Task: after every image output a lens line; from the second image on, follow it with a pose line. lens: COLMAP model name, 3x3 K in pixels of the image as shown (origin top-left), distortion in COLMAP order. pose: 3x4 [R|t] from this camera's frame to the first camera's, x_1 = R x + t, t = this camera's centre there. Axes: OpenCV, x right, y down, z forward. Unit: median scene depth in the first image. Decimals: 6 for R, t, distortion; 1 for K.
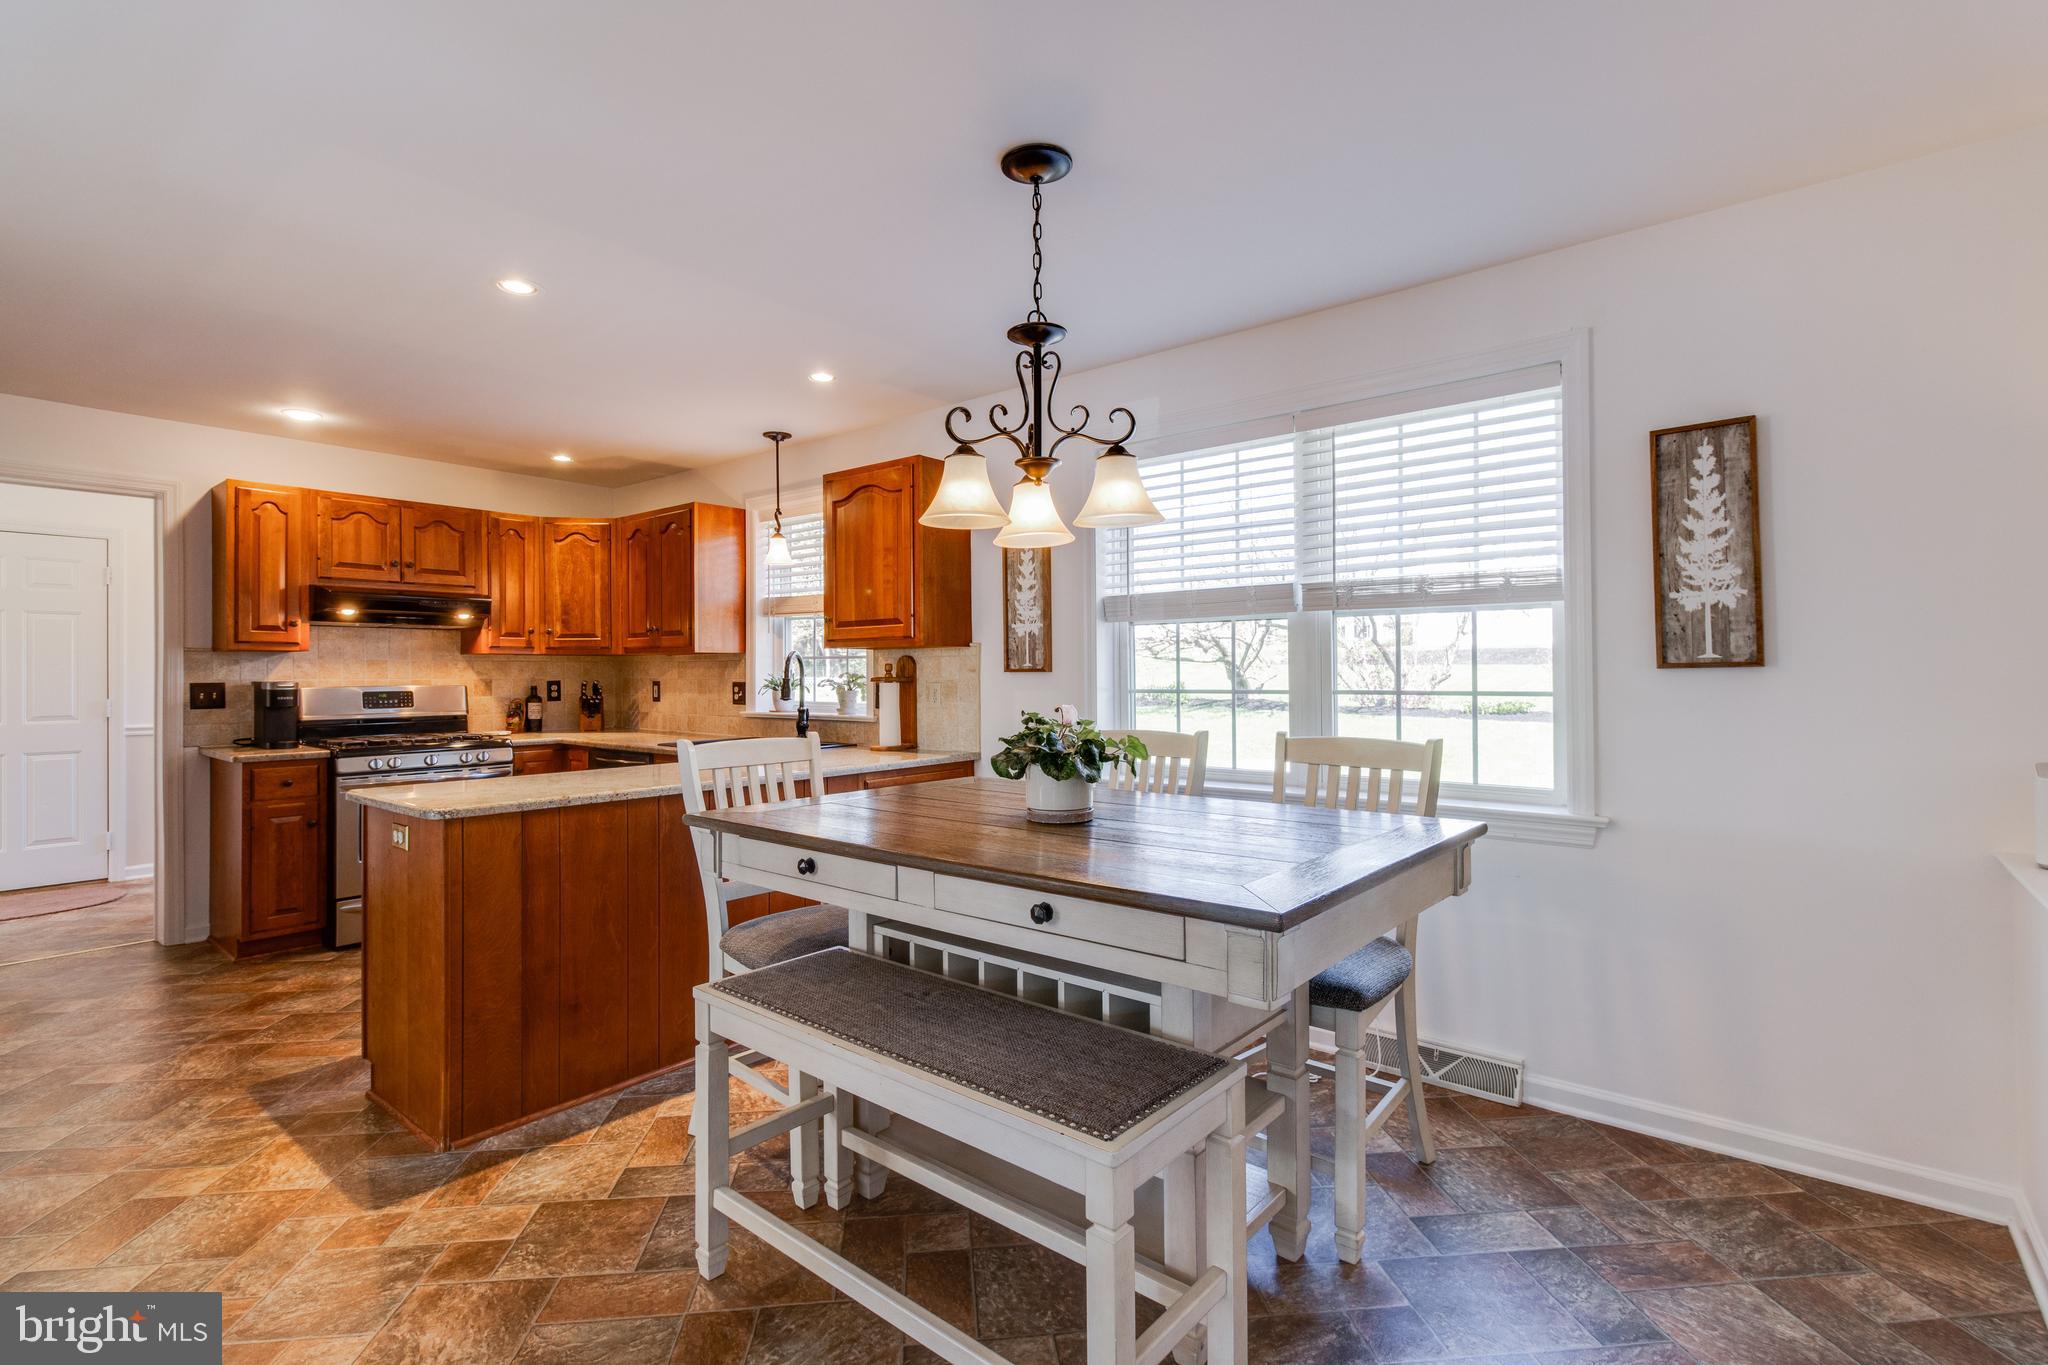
lens RADIAL K [[931.1, 0, 1019.3], [0, 931.1, 678.2], [0, 0, 1]] dist [-0.022561, -0.000768]
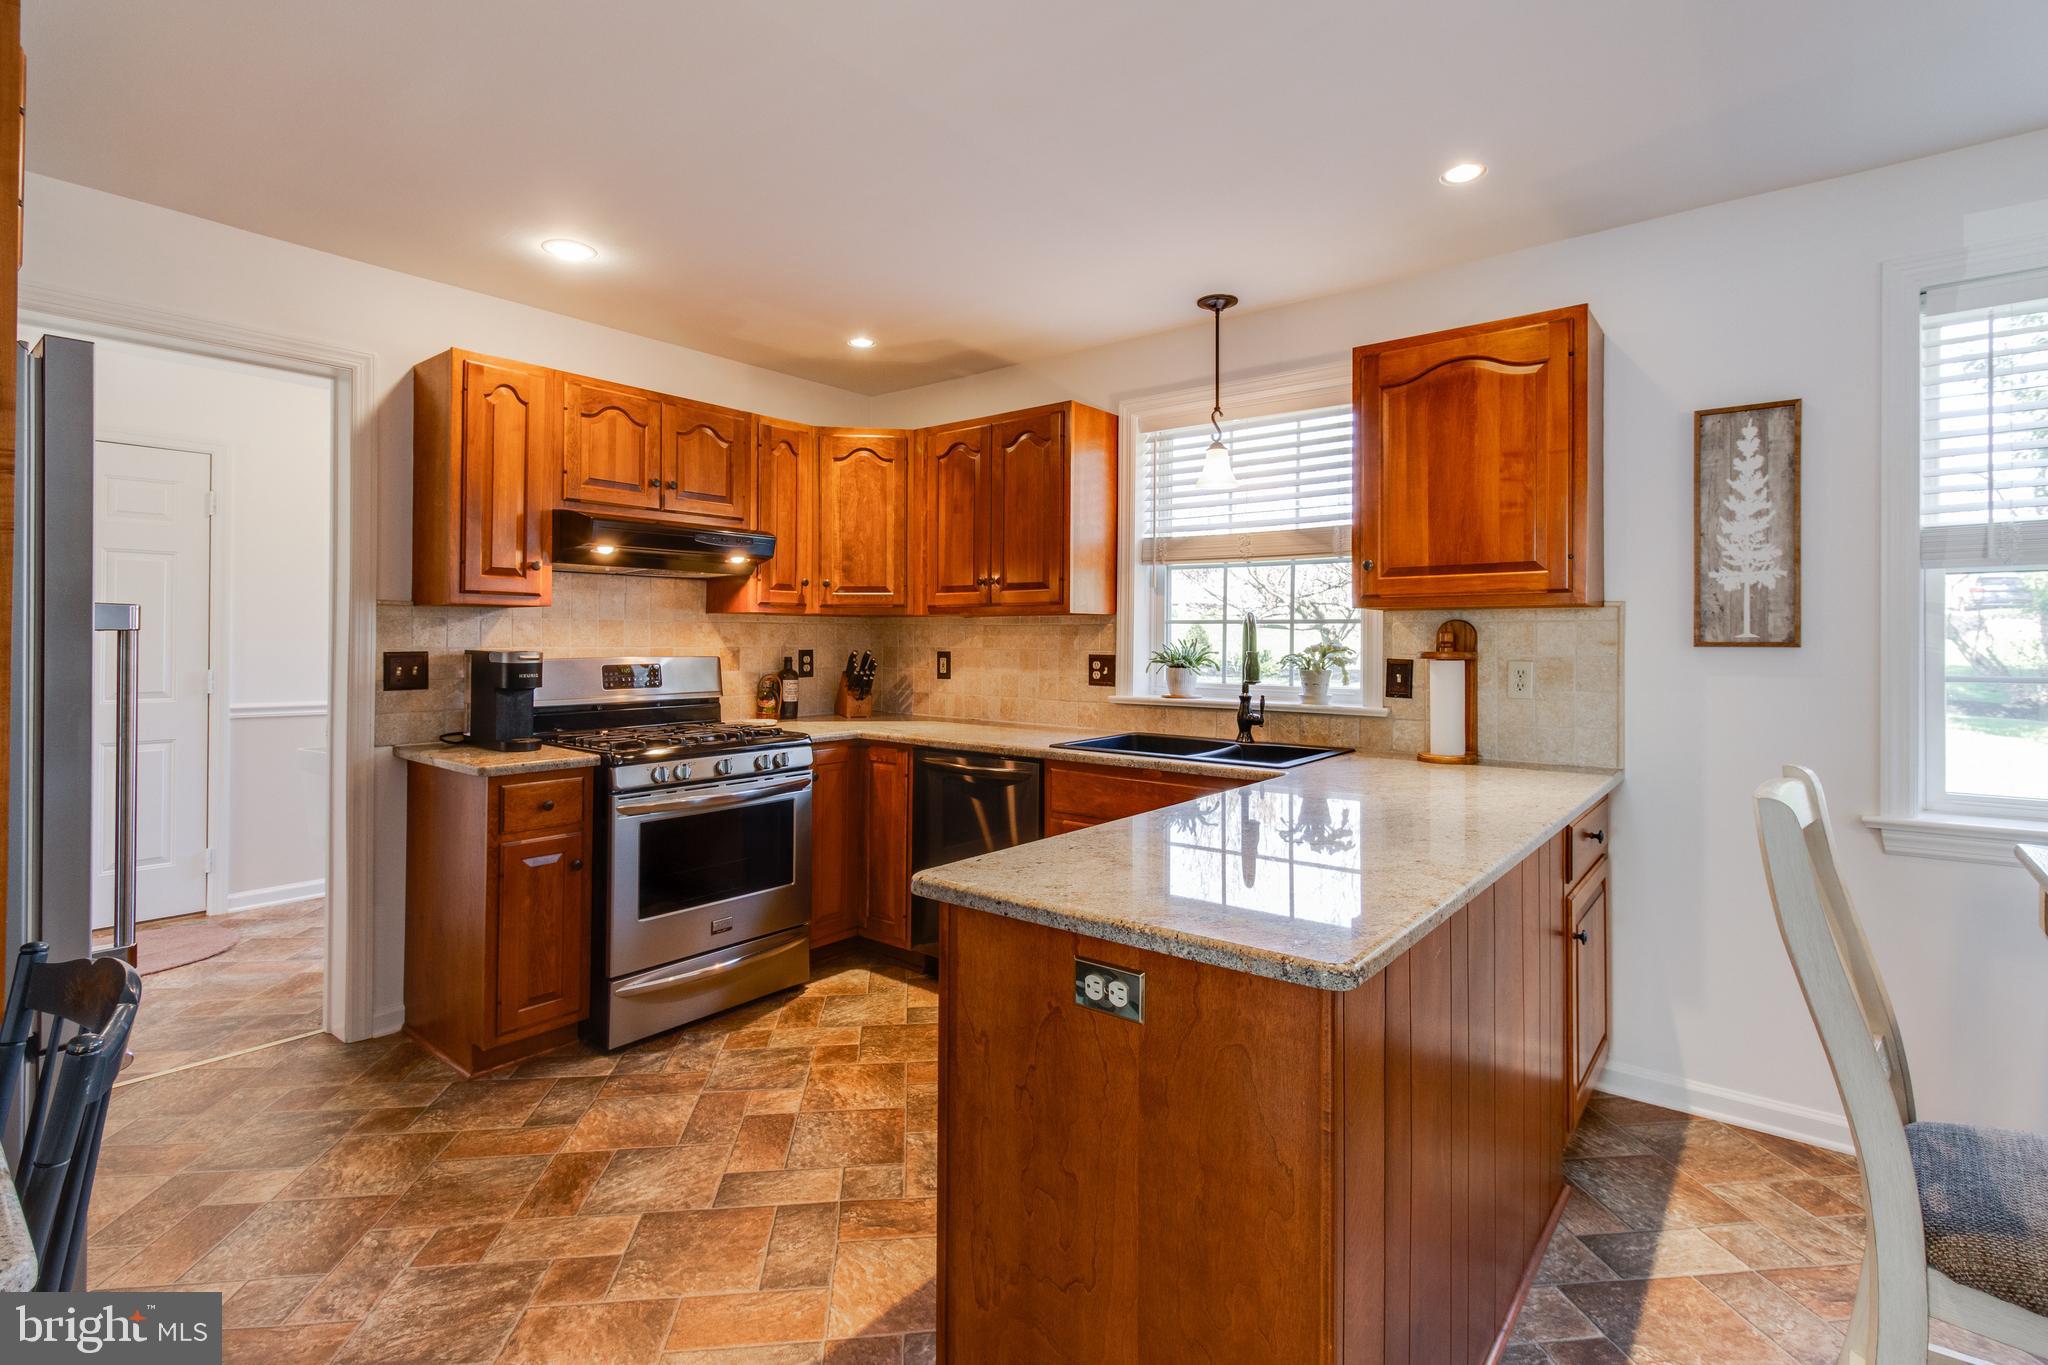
lens RADIAL K [[931.1, 0, 1027.2], [0, 931.1, 667.2], [0, 0, 1]] dist [-0.022561, -0.000768]
pose [[0.999907, 0.007806, -0.011208, -0.360430], [-0.007529, 0.999670, 0.024568, -0.003615], [0.011396, -0.024482, 0.999635, 0.275583]]
